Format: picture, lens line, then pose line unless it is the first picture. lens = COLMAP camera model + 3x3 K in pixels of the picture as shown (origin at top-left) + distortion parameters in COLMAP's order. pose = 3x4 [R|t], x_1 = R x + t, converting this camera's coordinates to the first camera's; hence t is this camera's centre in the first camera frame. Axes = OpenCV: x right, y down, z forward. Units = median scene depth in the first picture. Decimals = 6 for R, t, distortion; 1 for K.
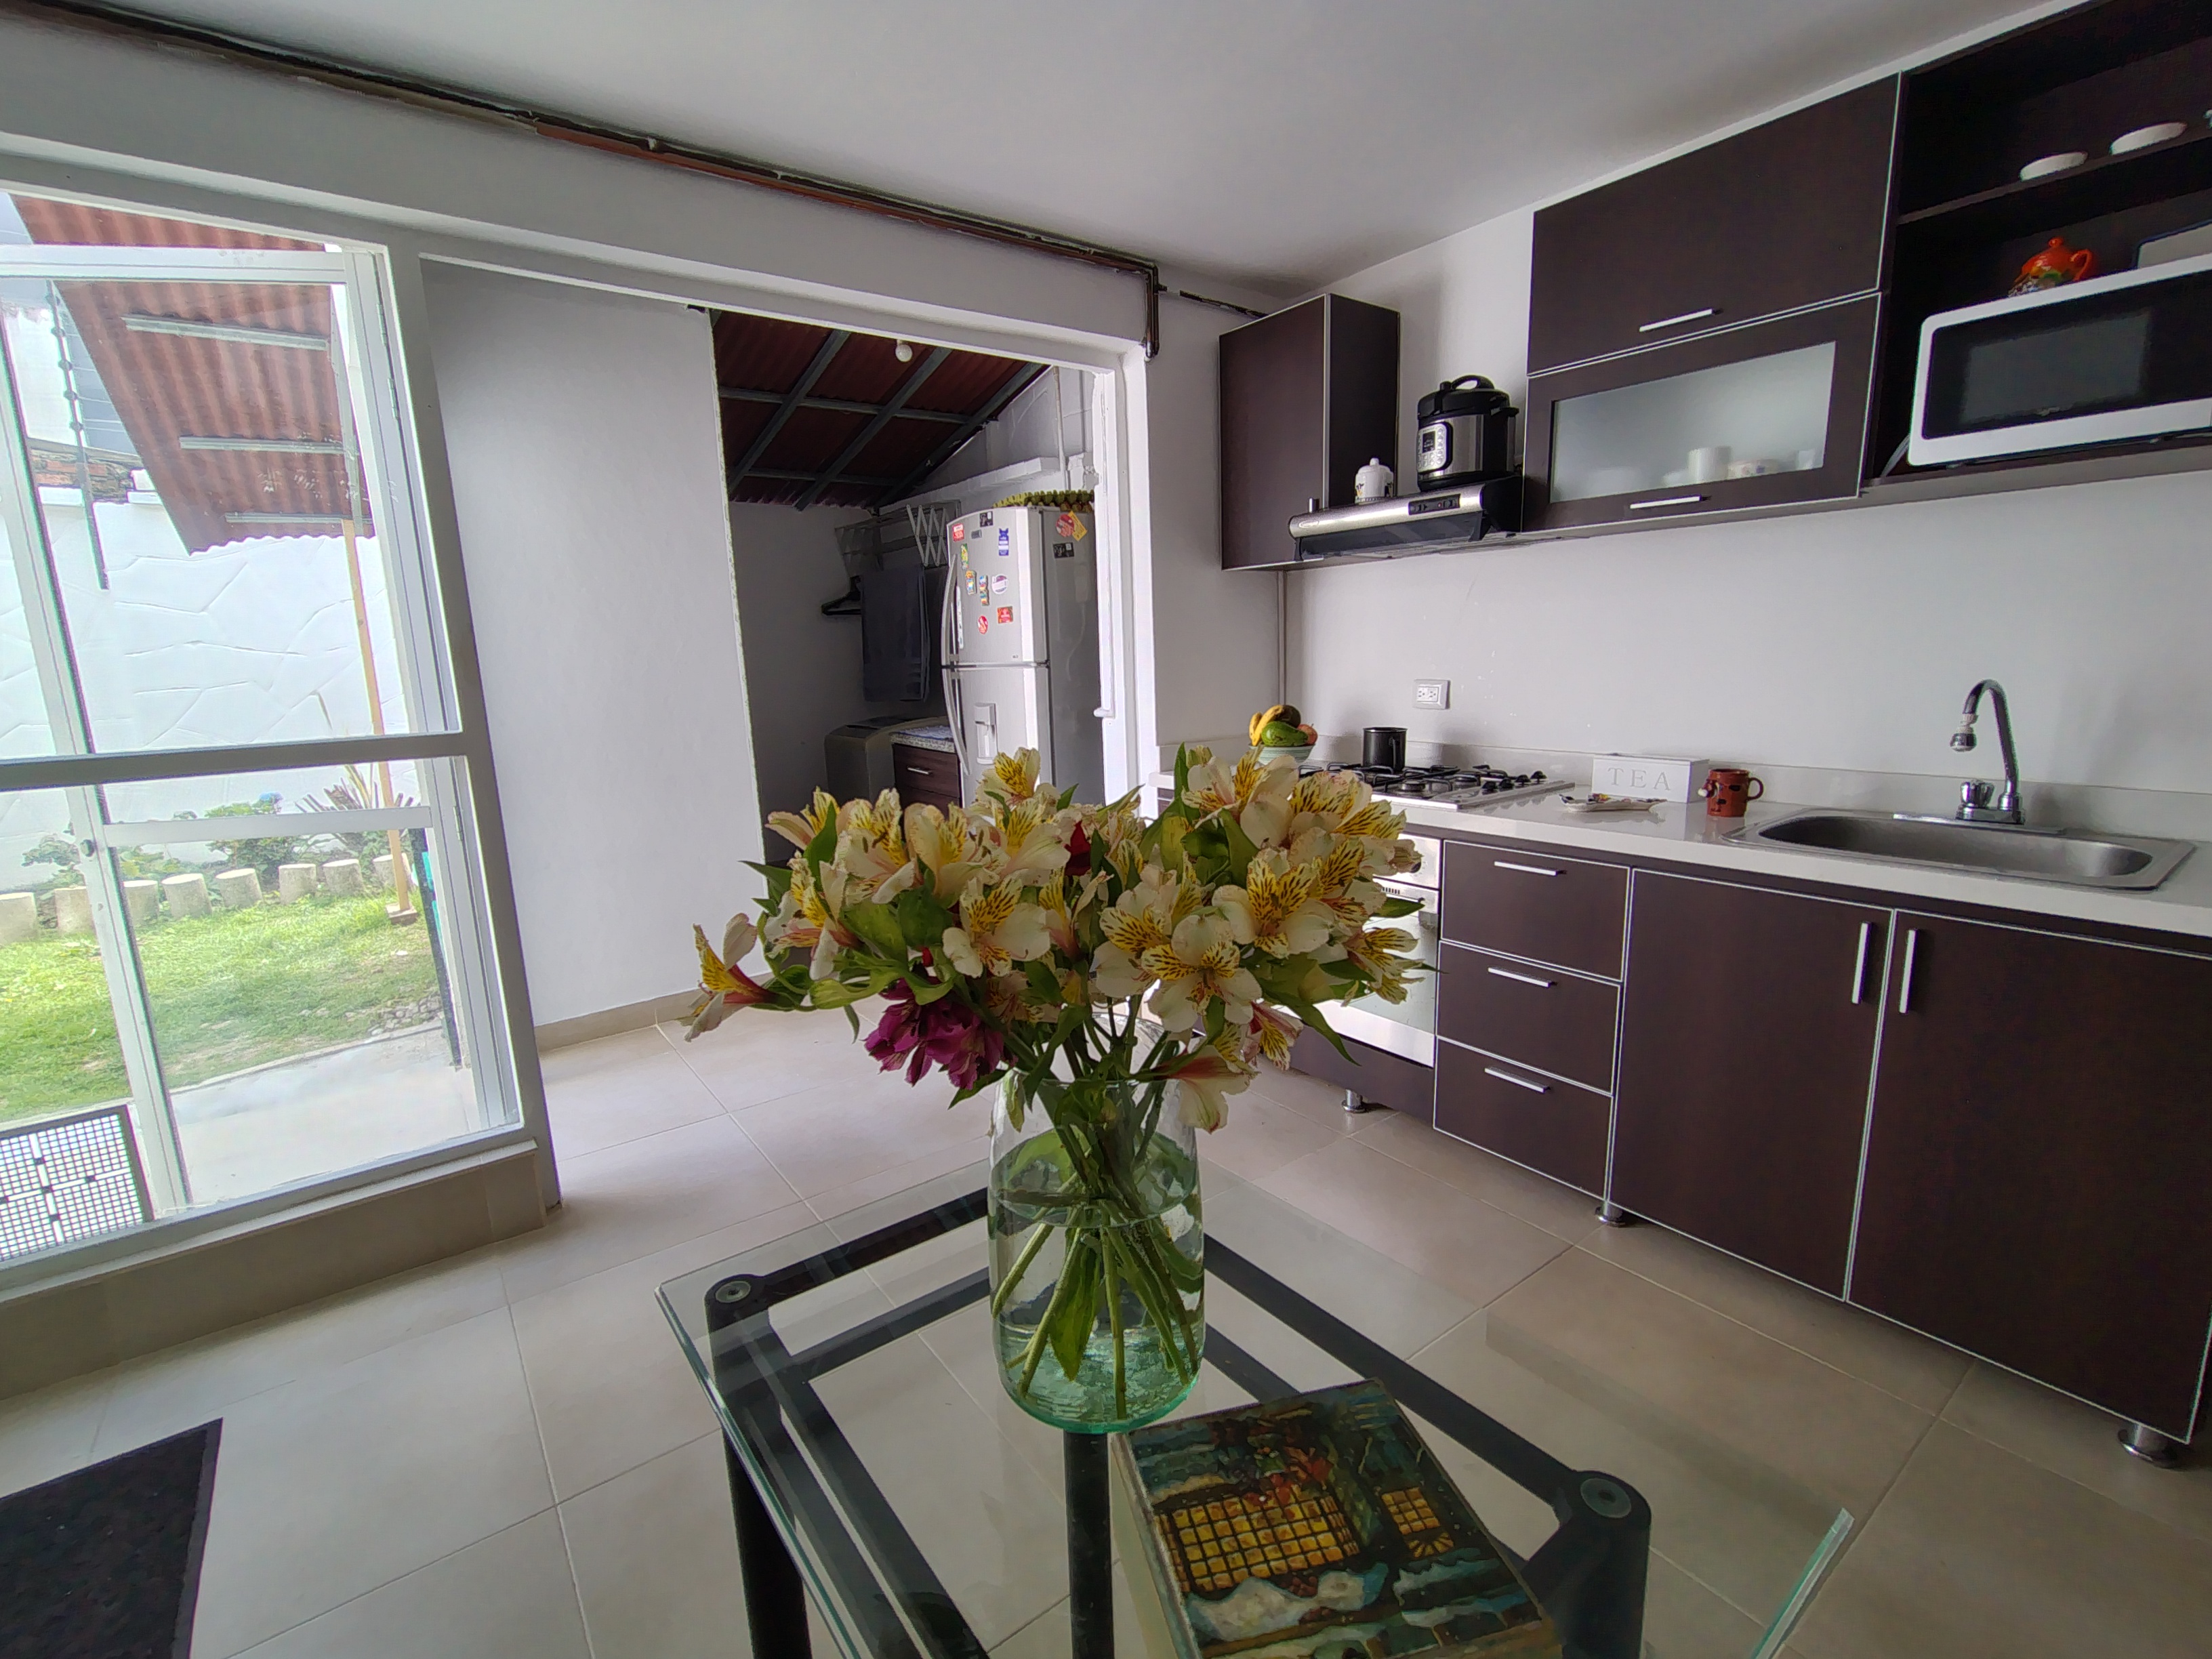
lens RADIAL K [[994.2, 0, 1106.0], [0, 994.2, 829.5], [0, 0, 1]] dist [-0.002053, 0.000937]
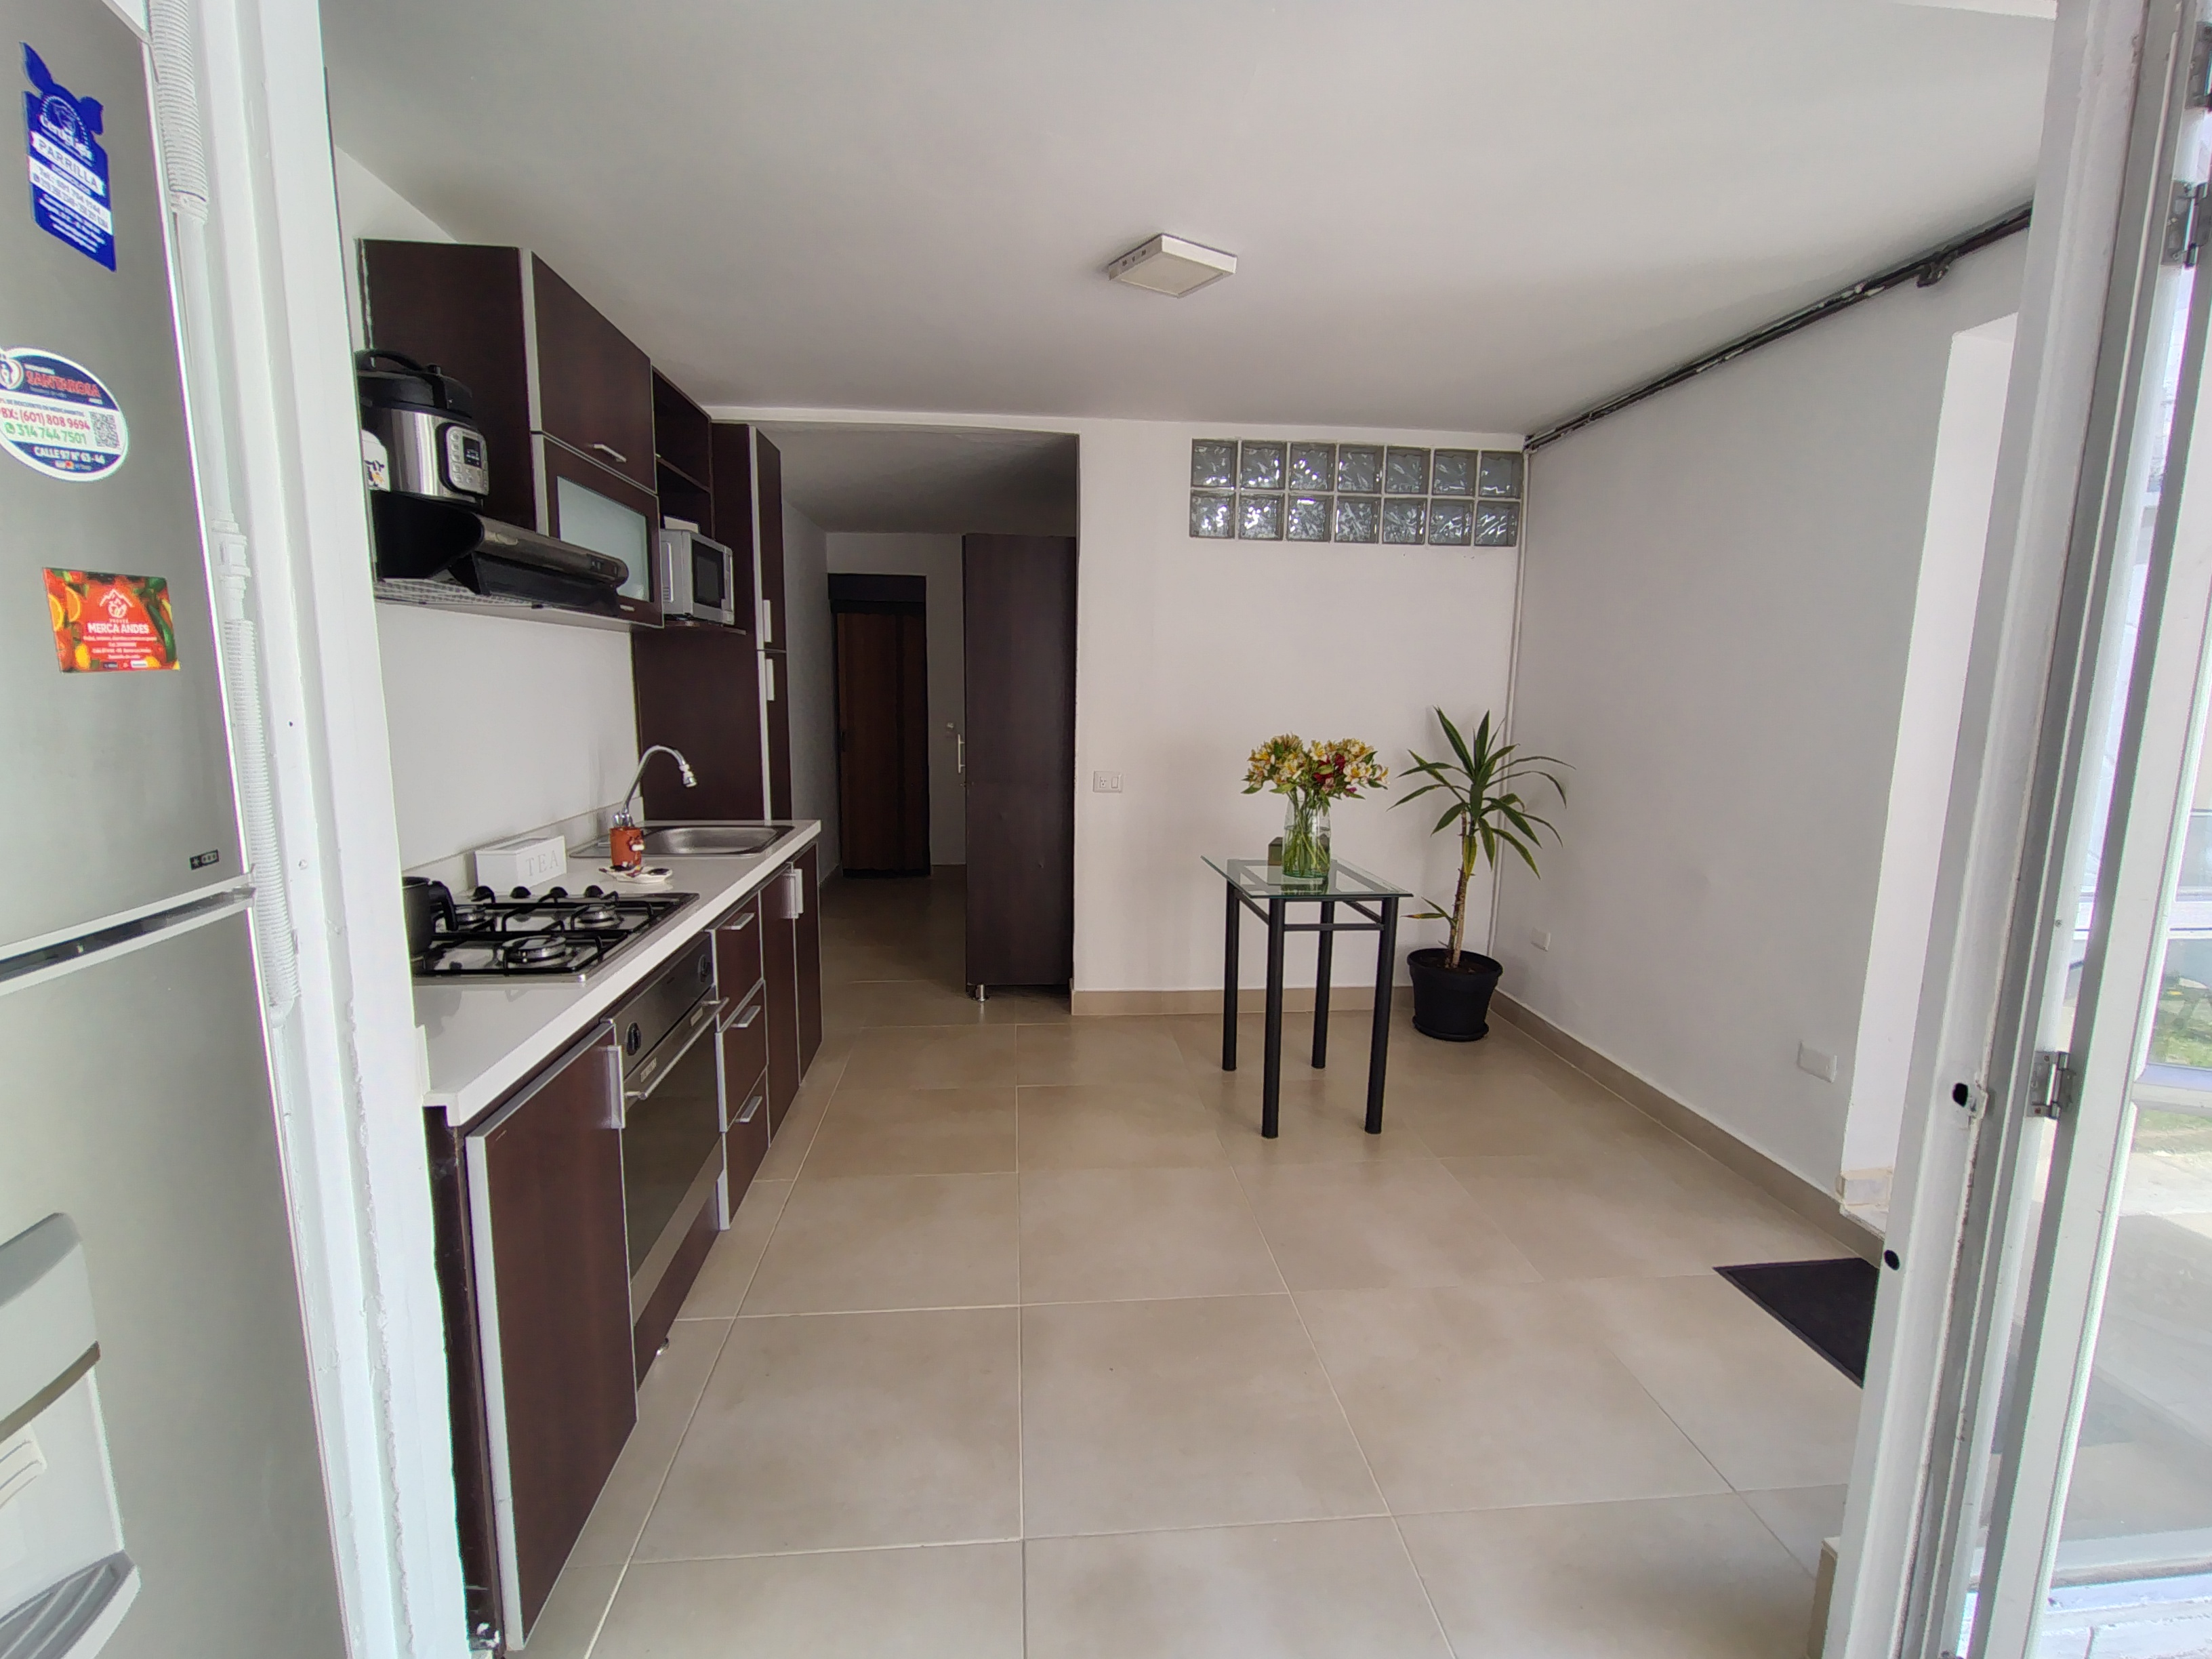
lens RADIAL K [[994.2, 0, 1106.0], [0, 994.2, 829.5], [0, 0, 1]] dist [-0.002053, 0.000937]
pose [[-0.854078, -0.053528, 0.517383, -0.320383], [0.110868, 0.953098, 0.281625, -0.208533], [-0.508191, 0.297892, -0.808086, 1.044292]]
